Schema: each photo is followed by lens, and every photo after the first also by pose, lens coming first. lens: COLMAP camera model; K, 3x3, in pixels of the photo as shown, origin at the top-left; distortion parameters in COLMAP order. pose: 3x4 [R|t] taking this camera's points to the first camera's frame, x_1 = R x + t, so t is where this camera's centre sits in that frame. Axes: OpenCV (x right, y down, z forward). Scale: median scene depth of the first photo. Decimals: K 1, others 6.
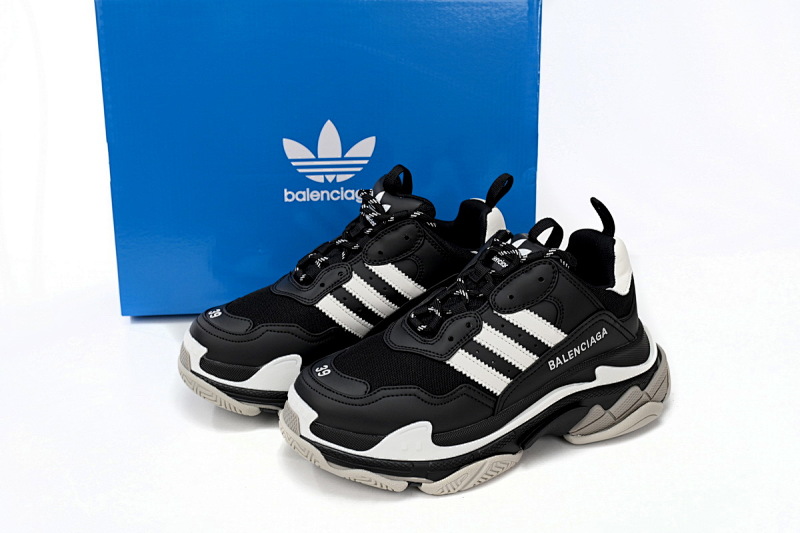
lens RADIAL K [[989.3, 0, 398.9], [0, 989.3, 269.1], [0, 0, 1]] dist [0.028022, 0.000000]
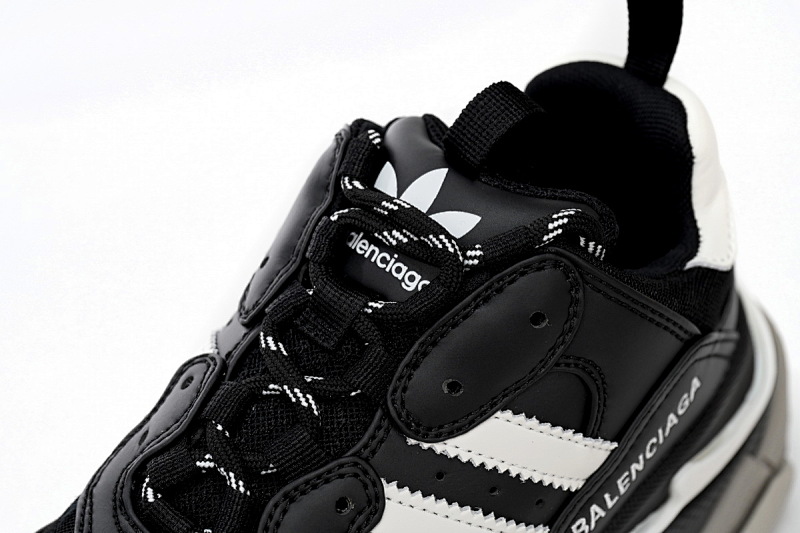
lens RADIAL K [[1821.4, 0, 399.6], [0, 1821.4, 269.1], [0, 0, 1]] dist [-0.015825, 0.000000]
pose [[0.934957, -0.225204, 0.274112, -0.055031], [0.126158, 0.933227, 0.336411, -0.205897], [-0.331570, -0.279948, 0.900938, 0.485147]]
